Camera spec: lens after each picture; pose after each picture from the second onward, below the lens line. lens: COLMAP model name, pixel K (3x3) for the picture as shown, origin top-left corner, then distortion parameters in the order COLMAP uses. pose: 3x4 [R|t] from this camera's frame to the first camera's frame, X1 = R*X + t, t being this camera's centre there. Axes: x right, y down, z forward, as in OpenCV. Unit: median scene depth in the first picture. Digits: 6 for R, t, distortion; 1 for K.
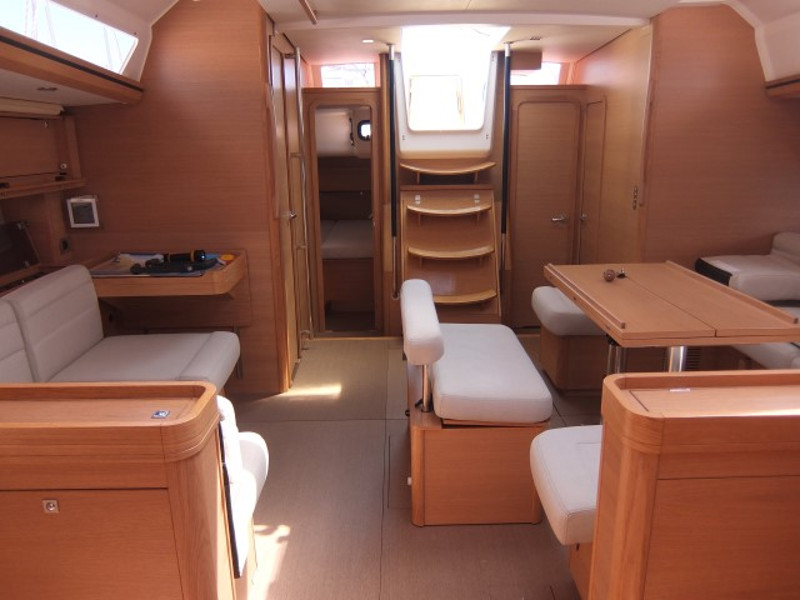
lens RADIAL K [[599.9, 0, 400.0], [0, 599.9, 300.0], [0, 0, 1]] dist [-0.019473, -0.002754]
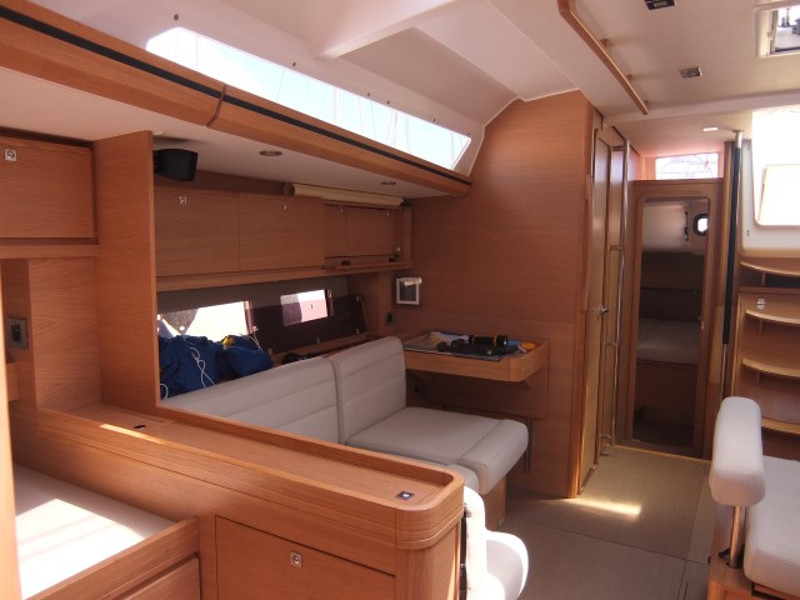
lens RADIAL K [[599.9, 0, 400.0], [0, 599.9, 300.0], [0, 0, 1]] dist [-0.019473, -0.002754]
pose [[0.859880, 0.074489, -0.505033, 0.023477], [-0.149547, 0.982652, -0.109687, -0.005289], [0.488101, 0.169844, 0.856102, 0.037163]]
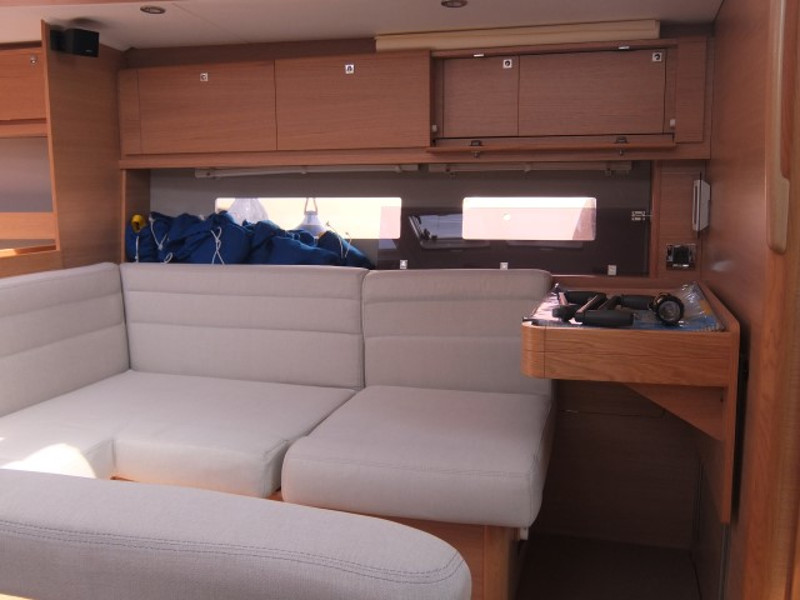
lens RADIAL K [[770.3, 0, 400.0], [0, 770.3, 300.0], [0, 0, 1]] dist [-0.005710, -0.005672]
pose [[-0.346649, 0.156450, -0.924856, 0.245939], [-0.233907, 0.940425, 0.246755, -0.177830], [0.908362, 0.301868, -0.289402, 0.987815]]
